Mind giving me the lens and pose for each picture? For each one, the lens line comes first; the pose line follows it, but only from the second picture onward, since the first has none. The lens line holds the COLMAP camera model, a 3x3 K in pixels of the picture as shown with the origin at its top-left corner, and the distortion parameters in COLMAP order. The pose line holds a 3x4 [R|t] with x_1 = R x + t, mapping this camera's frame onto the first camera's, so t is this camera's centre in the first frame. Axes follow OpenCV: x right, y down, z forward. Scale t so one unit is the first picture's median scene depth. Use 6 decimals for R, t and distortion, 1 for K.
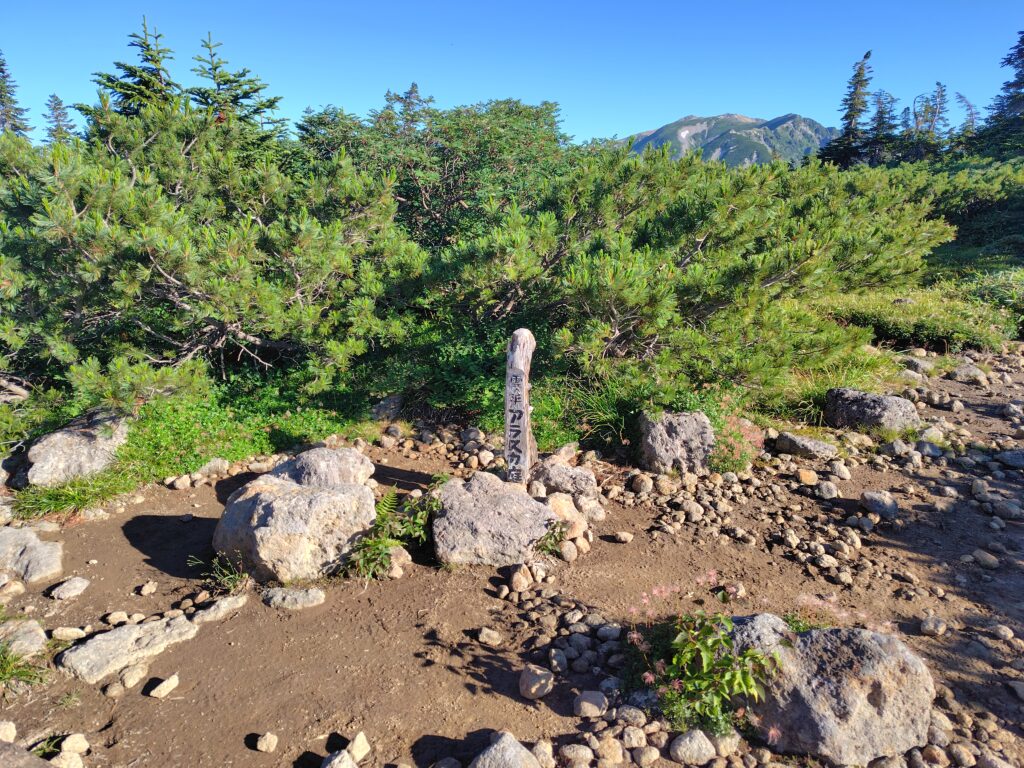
lens RADIAL K [[698.8, 0, 508.8], [0, 698.8, 382.8], [0, 0, 1]] dist [0.008780, -0.007526]
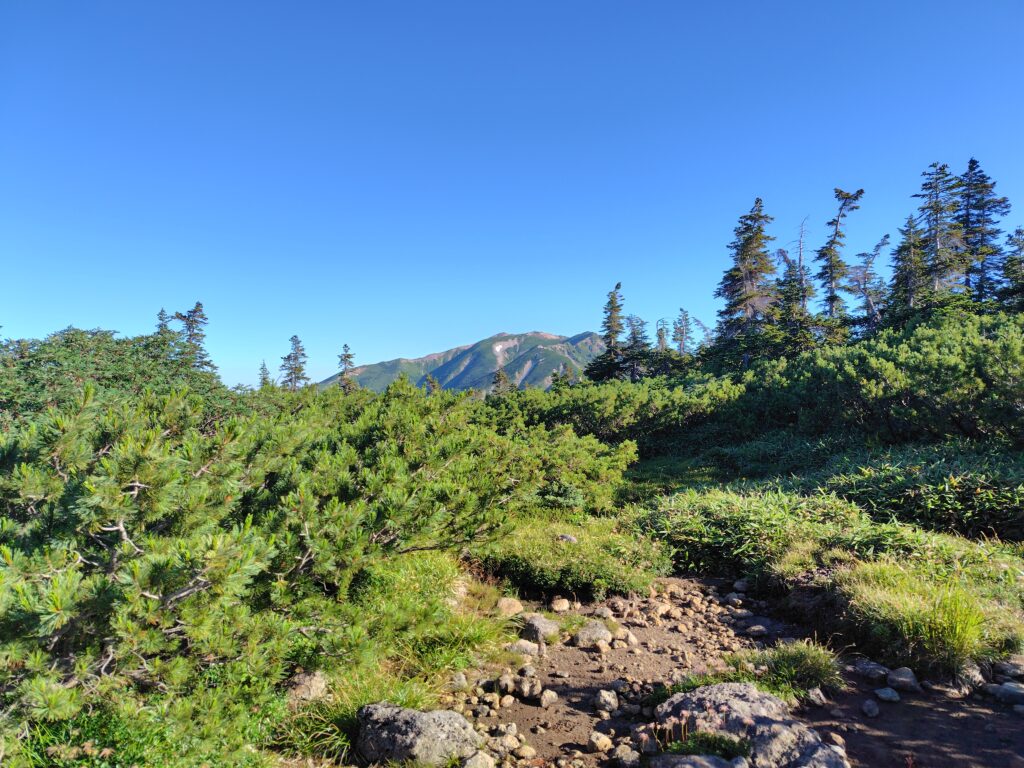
lens RADIAL K [[698.8, 0, 513.4], [0, 698.8, 389.6], [0, 0, 1]] dist [0.008780, -0.007526]
pose [[0.968001, -0.016458, 0.250407, 0.130774], [0.085646, 0.959600, -0.268014, -0.030324], [-0.235880, 0.280884, 0.930304, 0.052263]]
